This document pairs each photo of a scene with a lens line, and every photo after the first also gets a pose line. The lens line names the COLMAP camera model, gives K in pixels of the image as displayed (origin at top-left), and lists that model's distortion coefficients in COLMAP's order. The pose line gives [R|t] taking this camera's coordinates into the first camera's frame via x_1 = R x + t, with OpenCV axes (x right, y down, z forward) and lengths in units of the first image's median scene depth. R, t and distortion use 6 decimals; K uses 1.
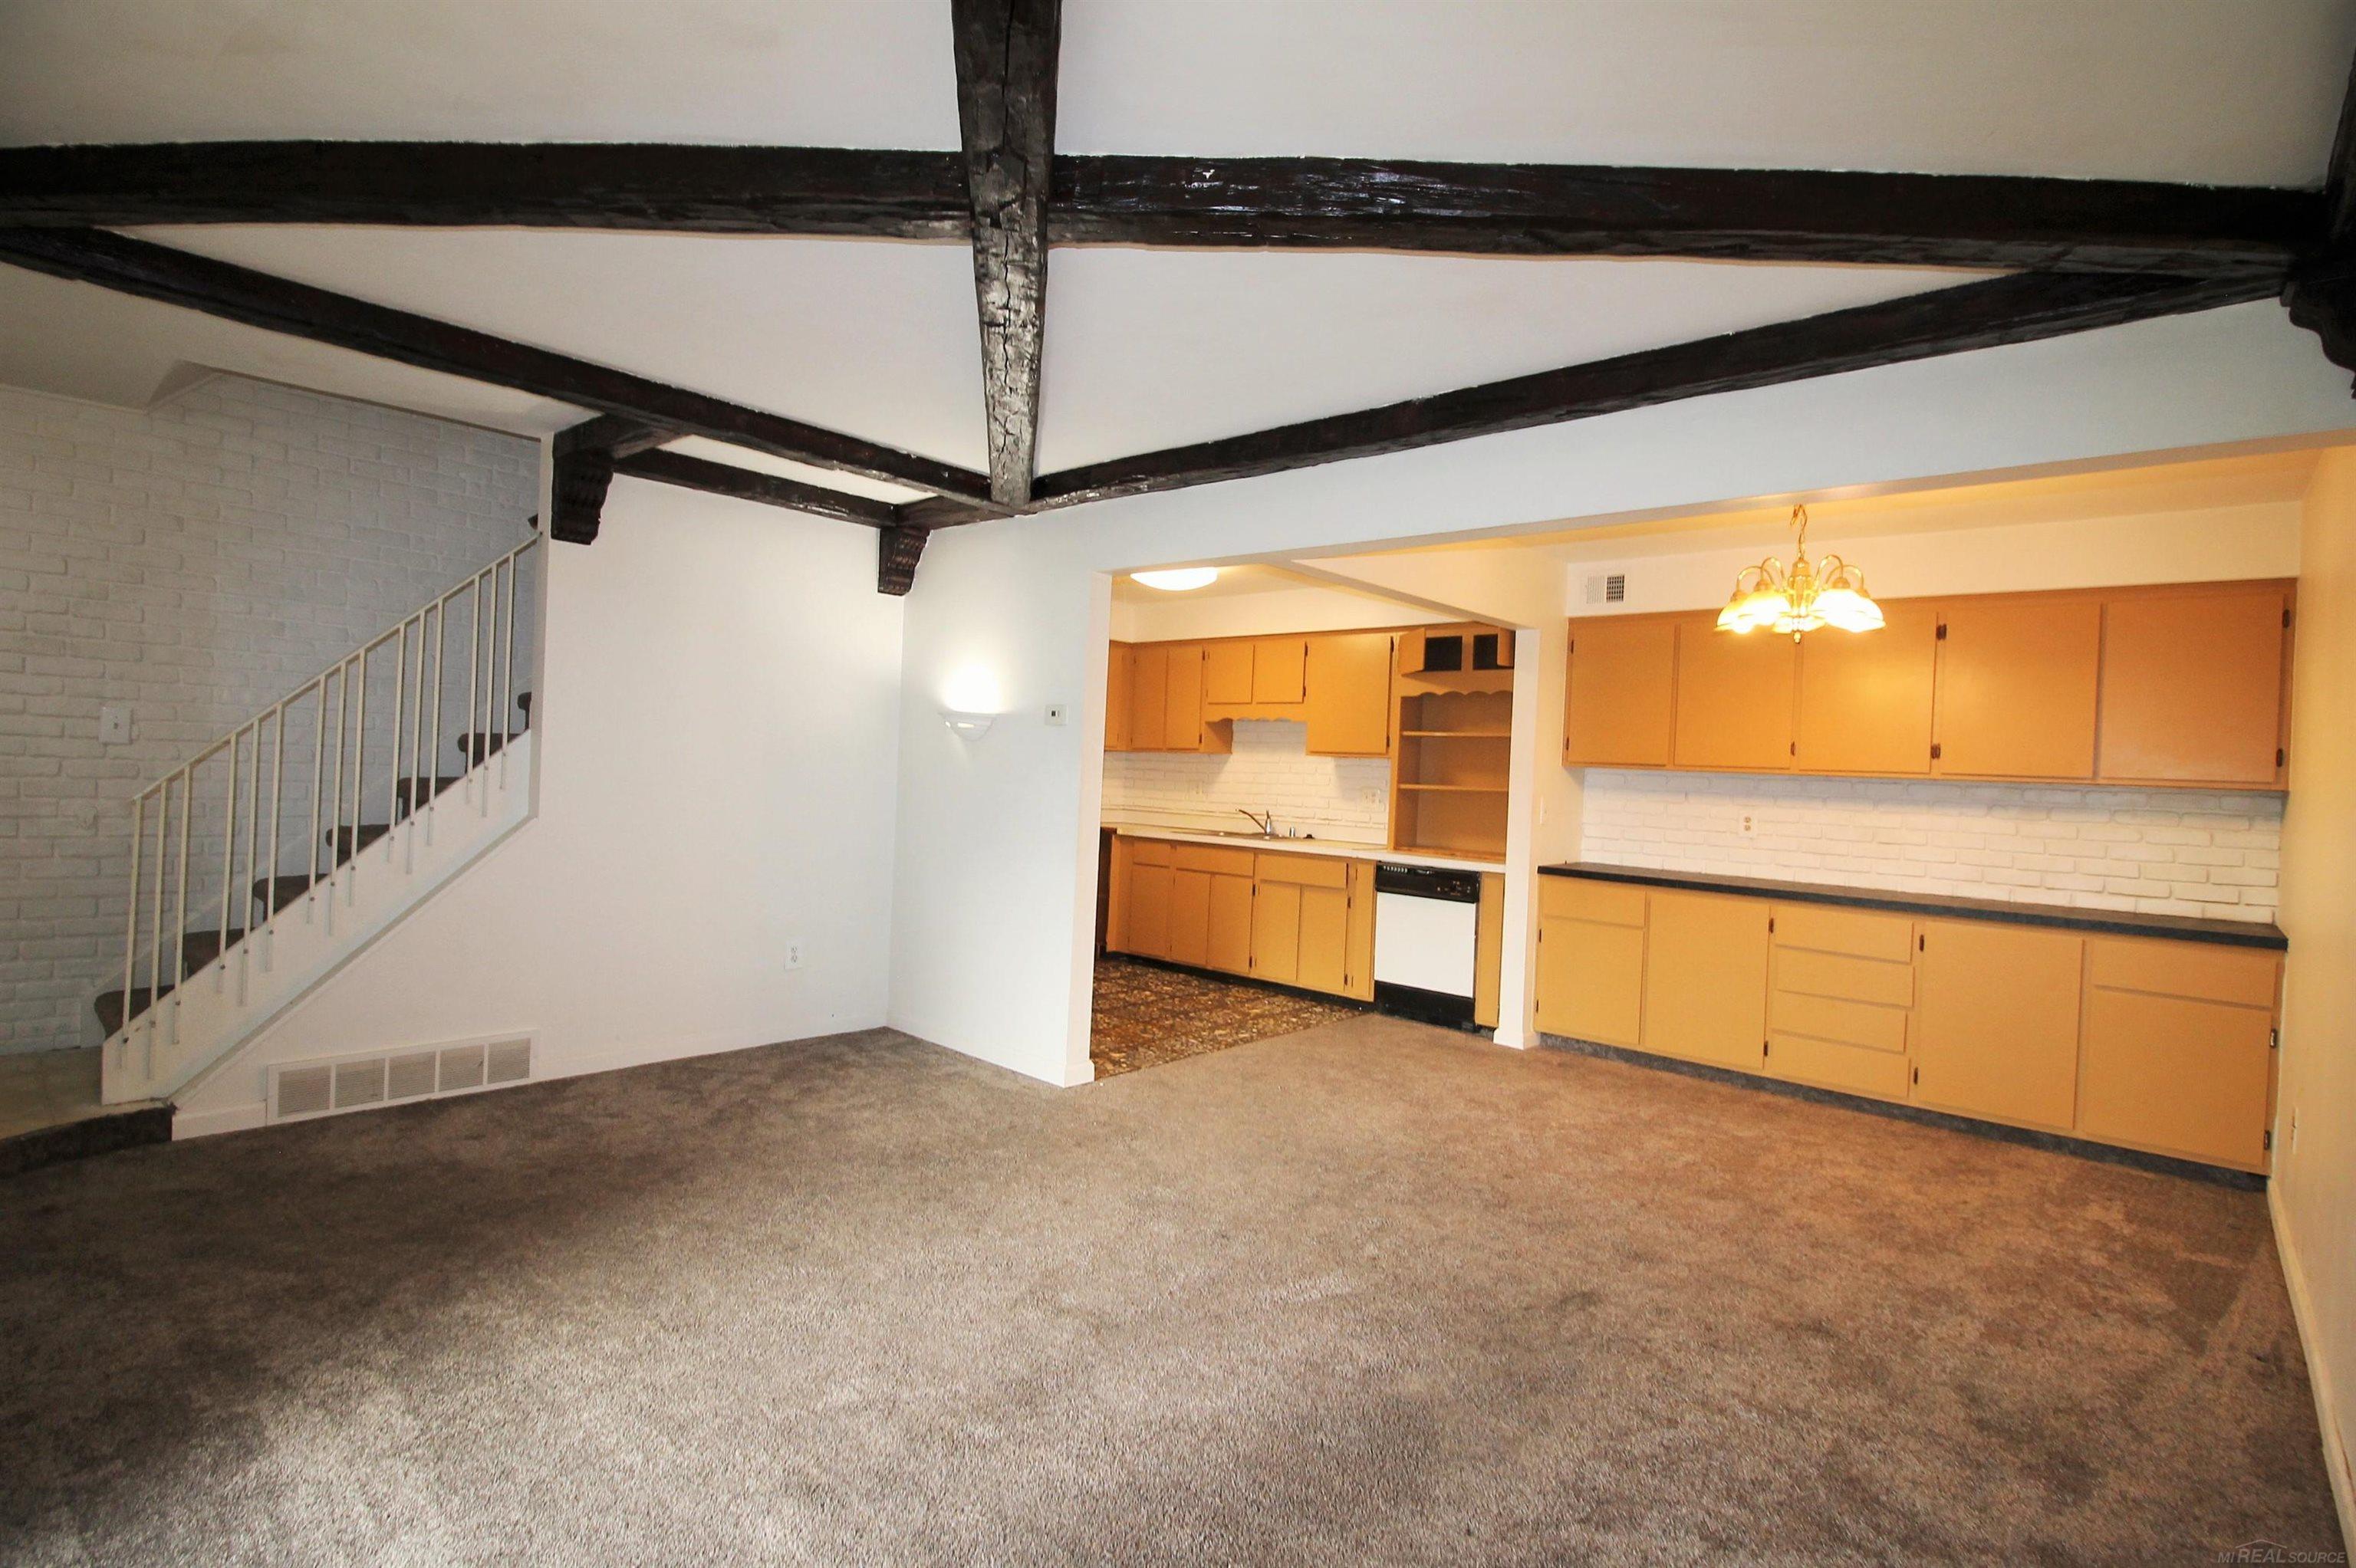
lens RADIAL K [[1108.6, 0, 1196.9], [0, 1108.6, 766.1], [0, 0, 1]] dist [-0.002601, -0.011967]
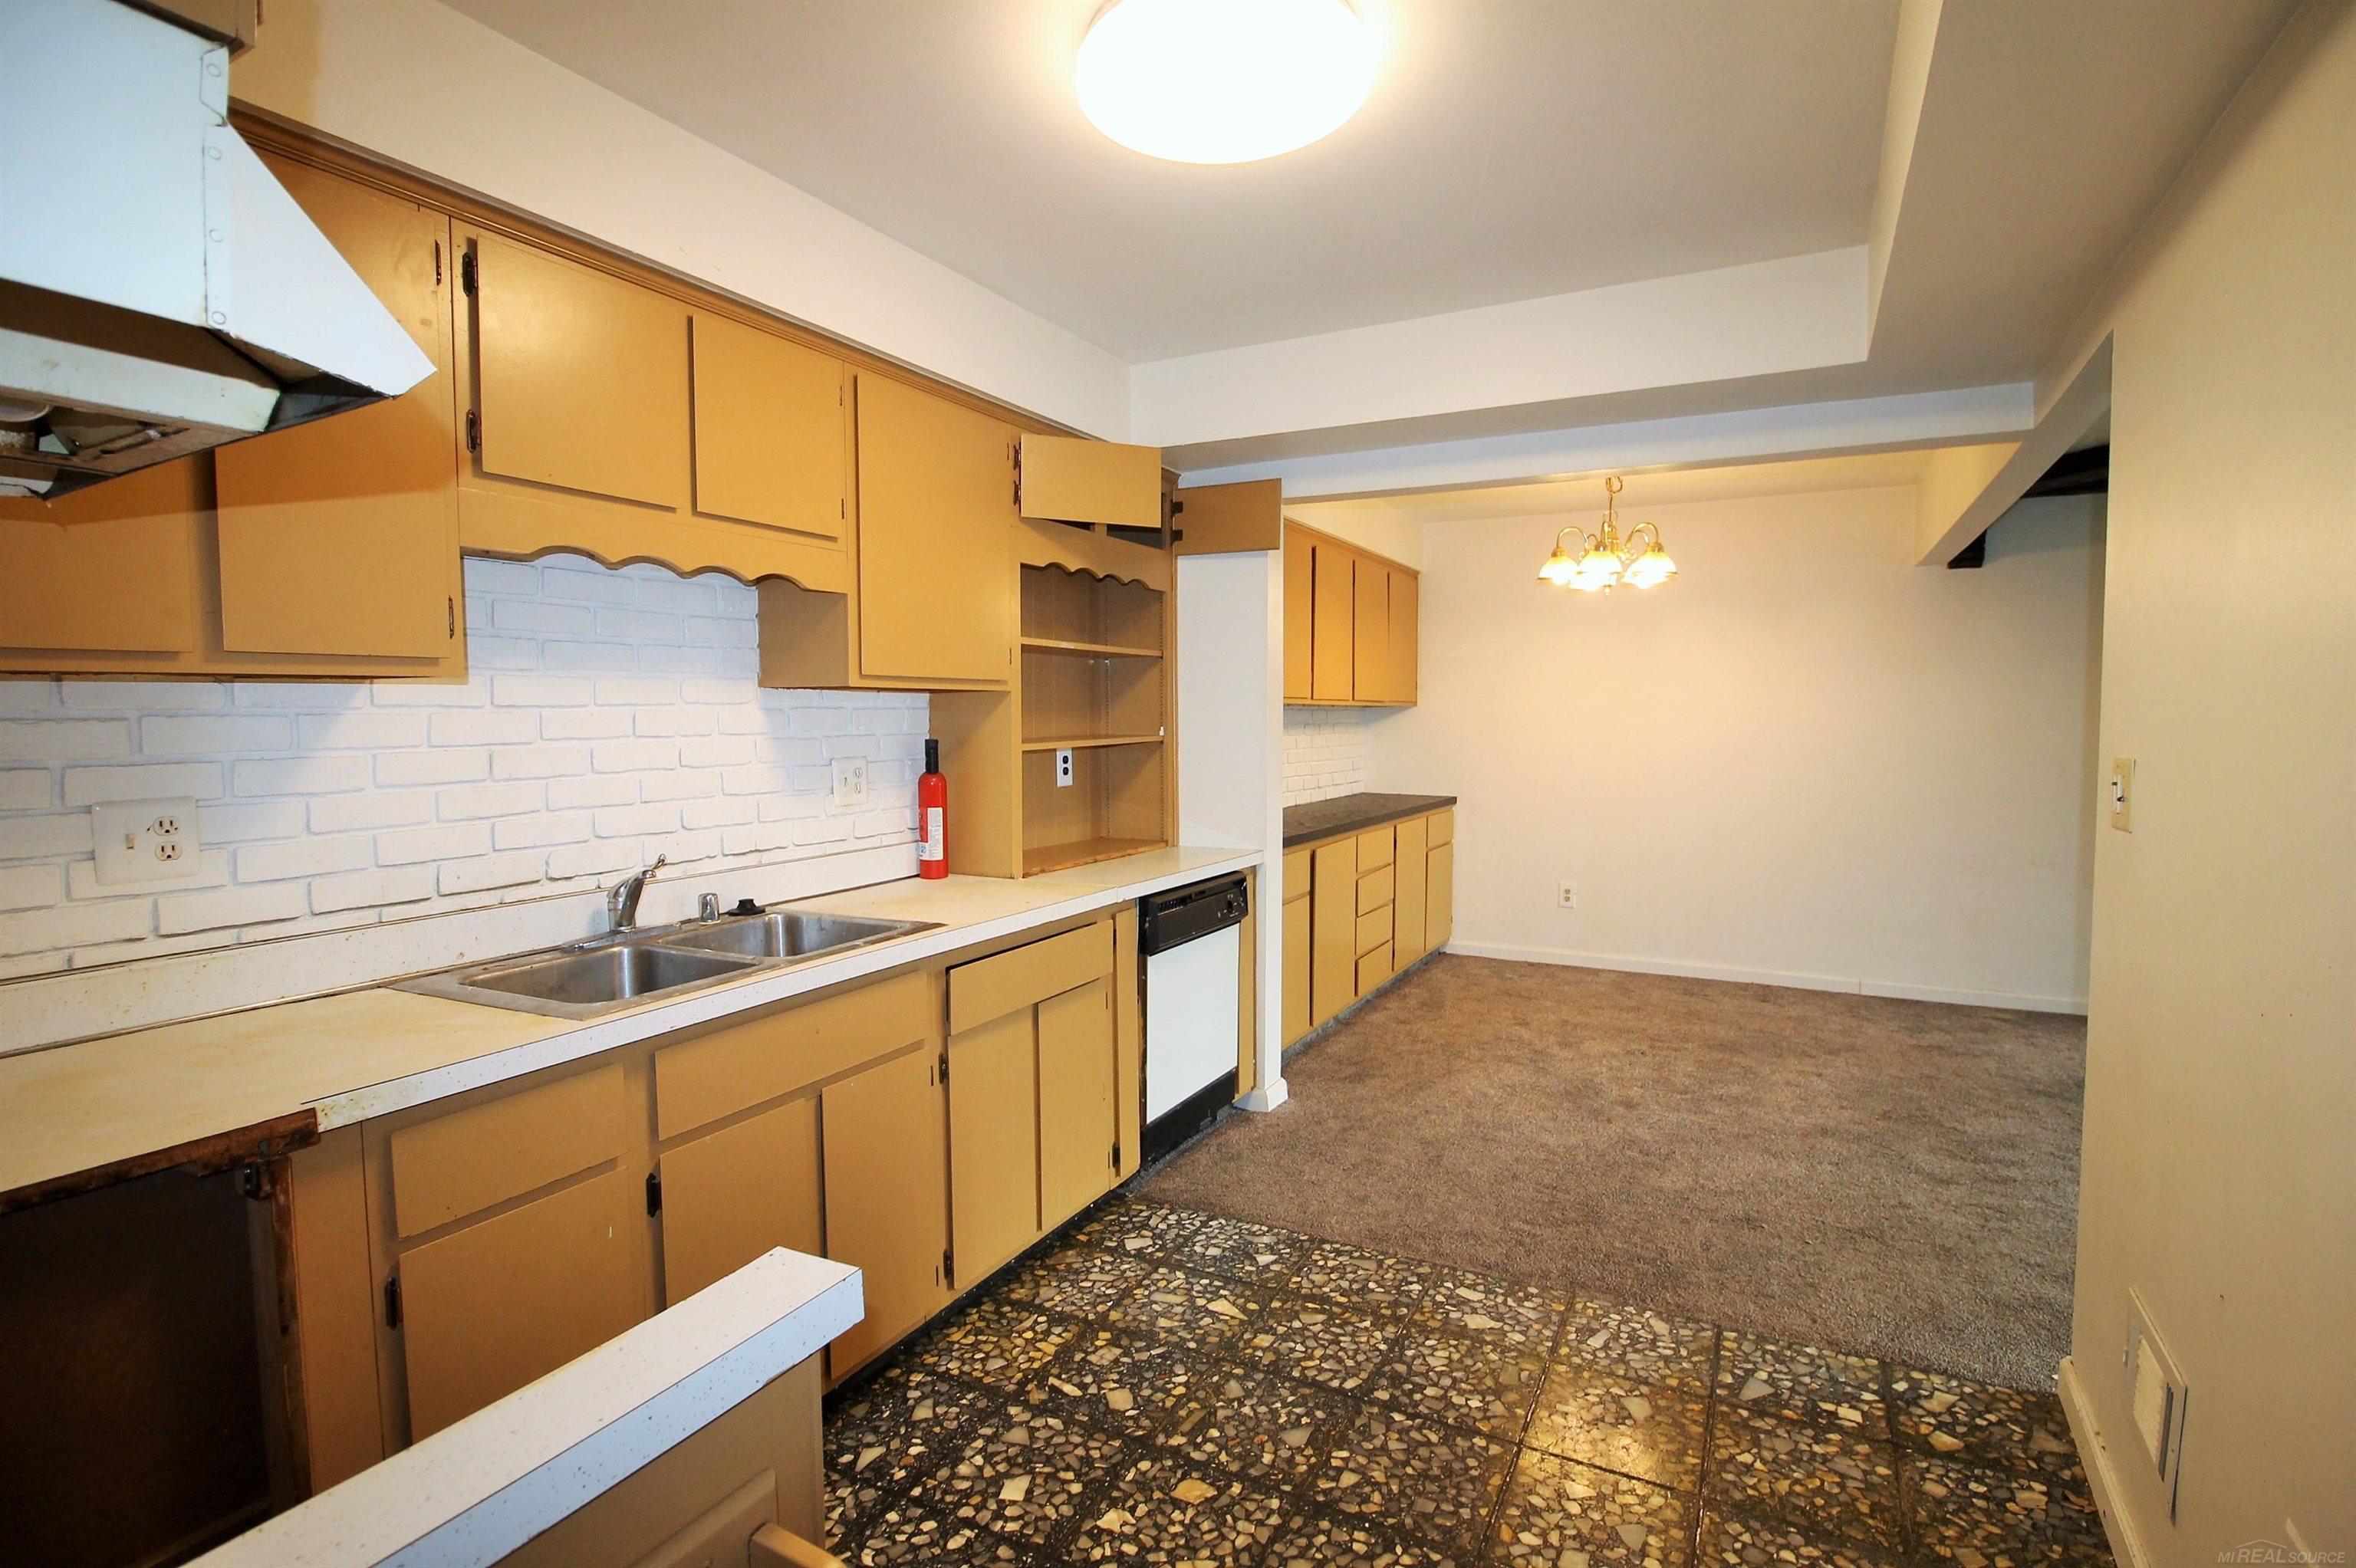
lens RADIAL K [[1108.6, 0, 1196.9], [0, 1108.6, 766.1], [0, 0, 1]] dist [-0.002601, -0.011967]
pose [[-0.239148, -0.091203, 0.966690, -0.473906], [-0.010892, 0.995768, 0.091252, -0.029800], [-0.970922, 0.011293, -0.239129, 1.603947]]
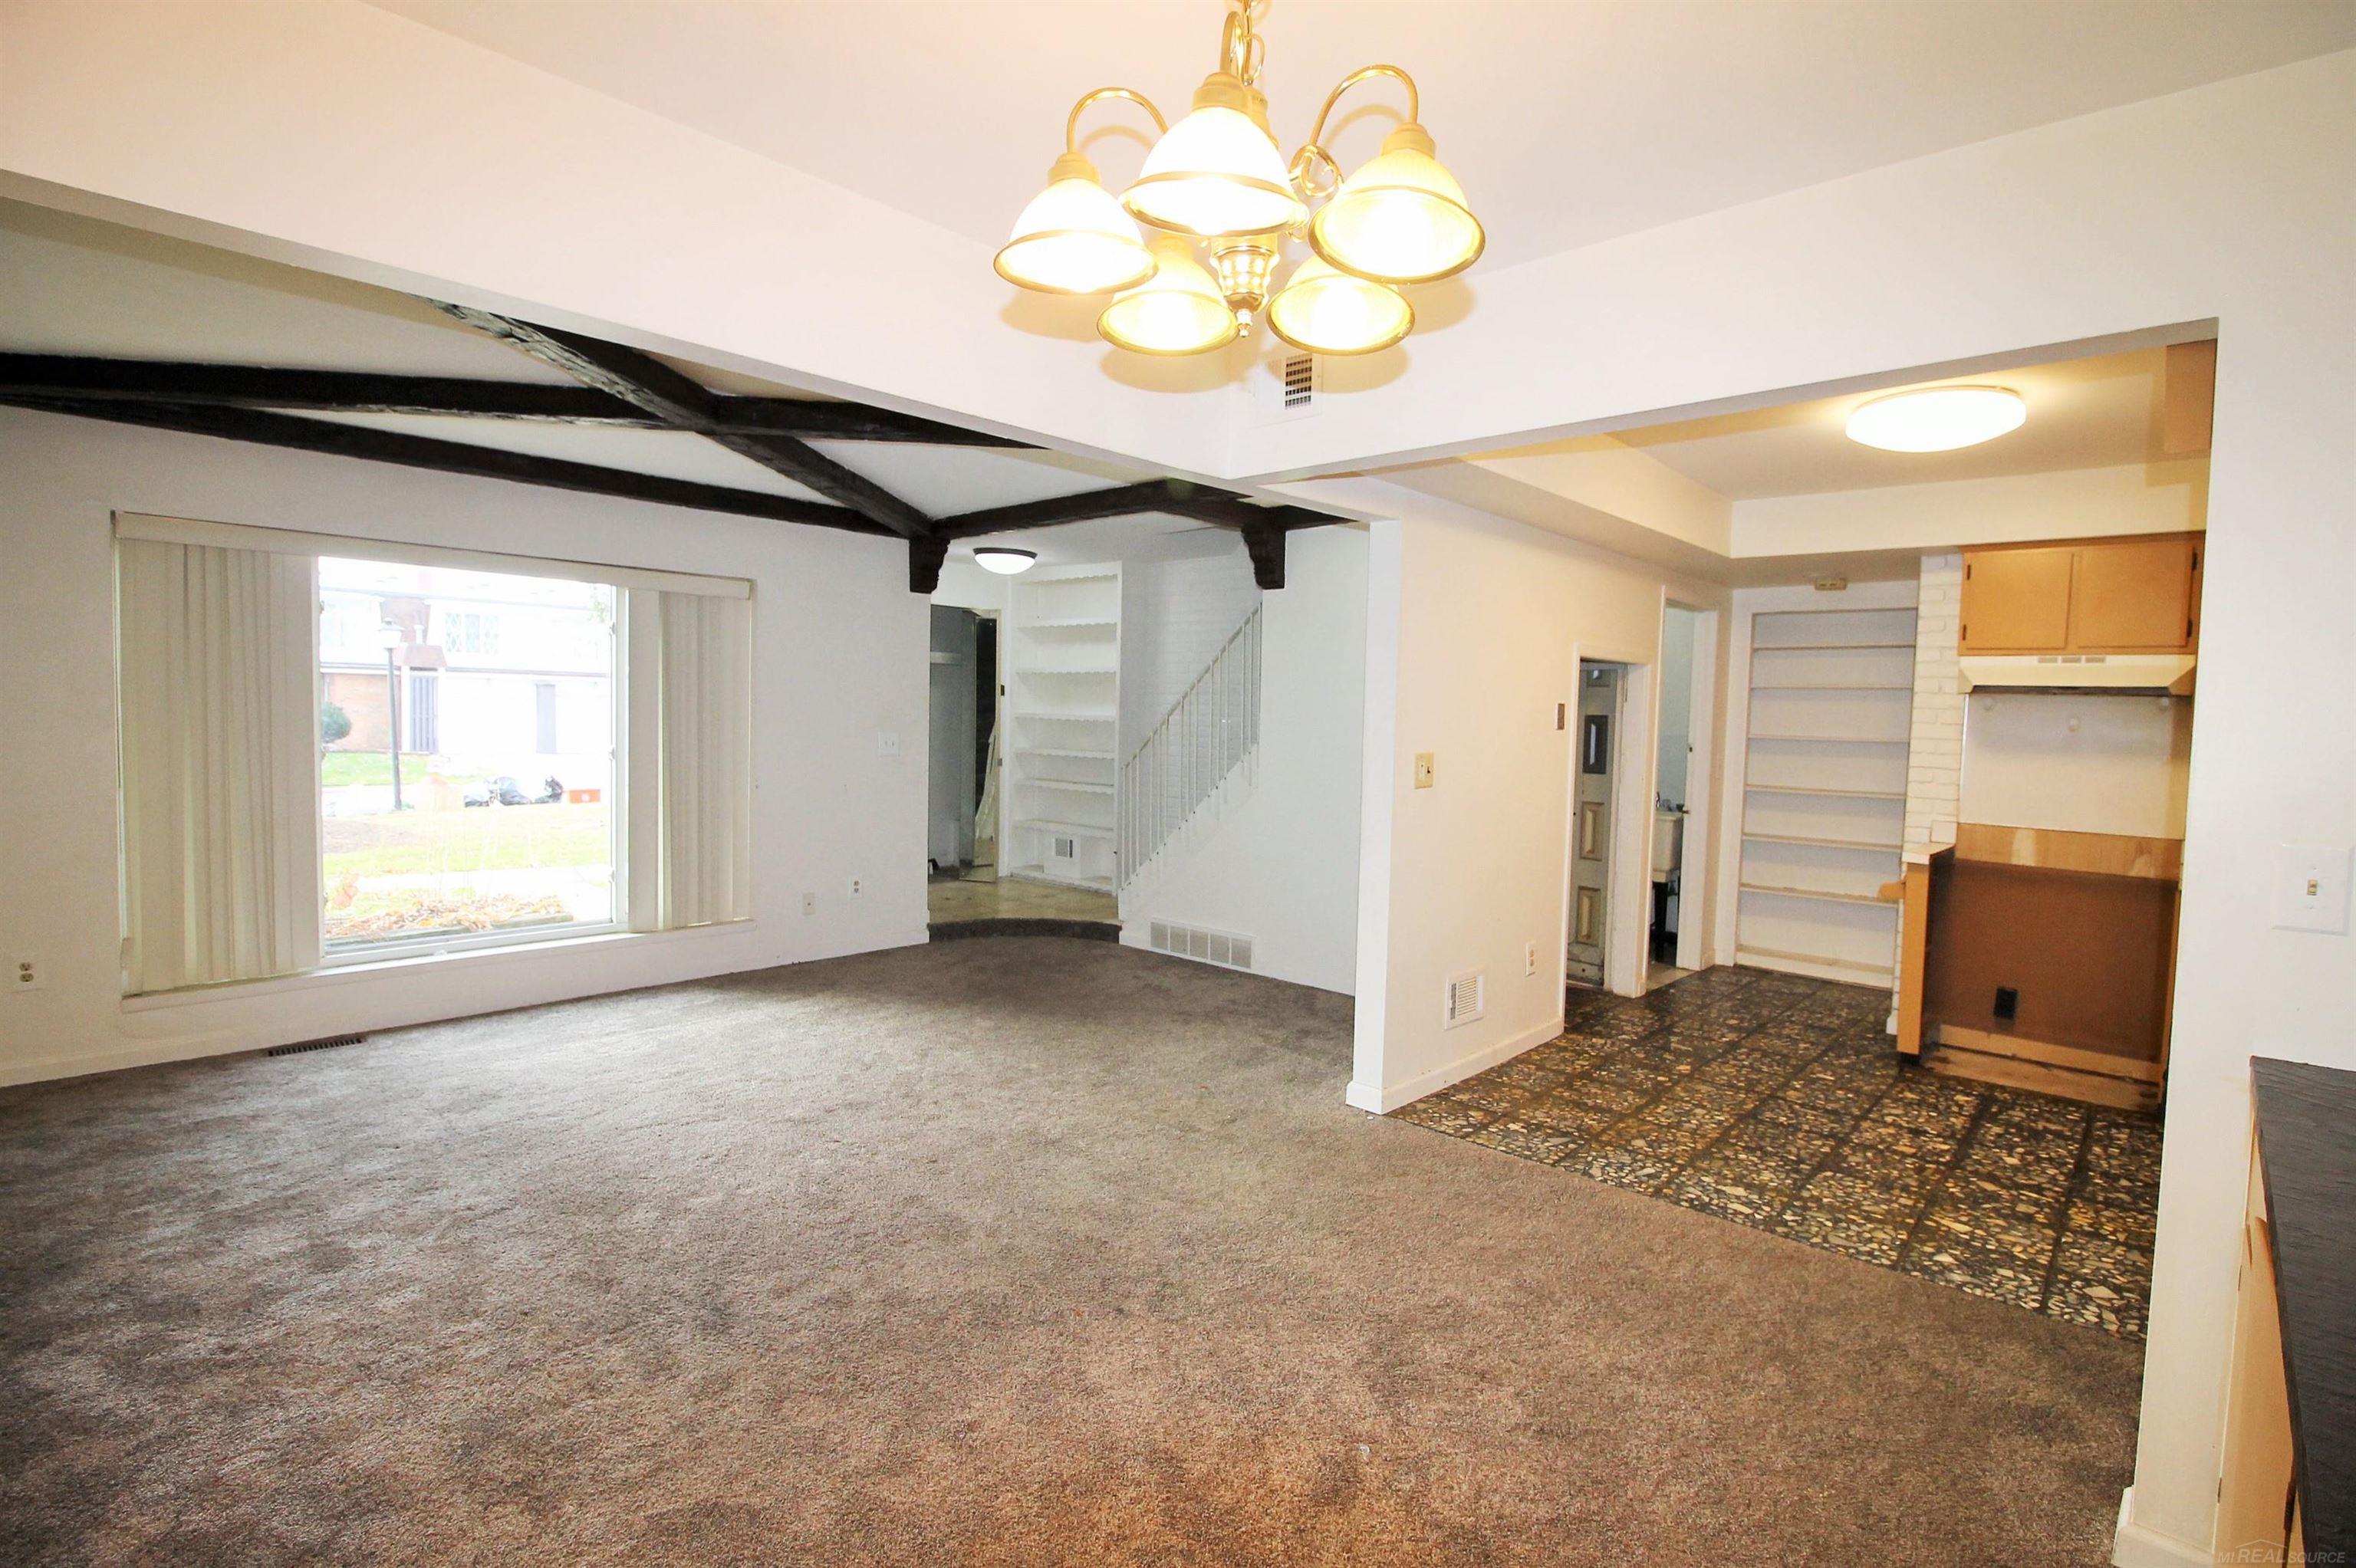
lens RADIAL K [[1108.6, 0, 1196.9], [0, 1108.6, 766.1], [0, 0, 1]] dist [-0.002601, -0.011967]
pose [[-0.010687, -0.000299, -0.999943, 0.827588], [-0.024790, 0.999693, -0.000033, 0.021250], [0.999636, 0.024788, -0.010691, 0.937022]]
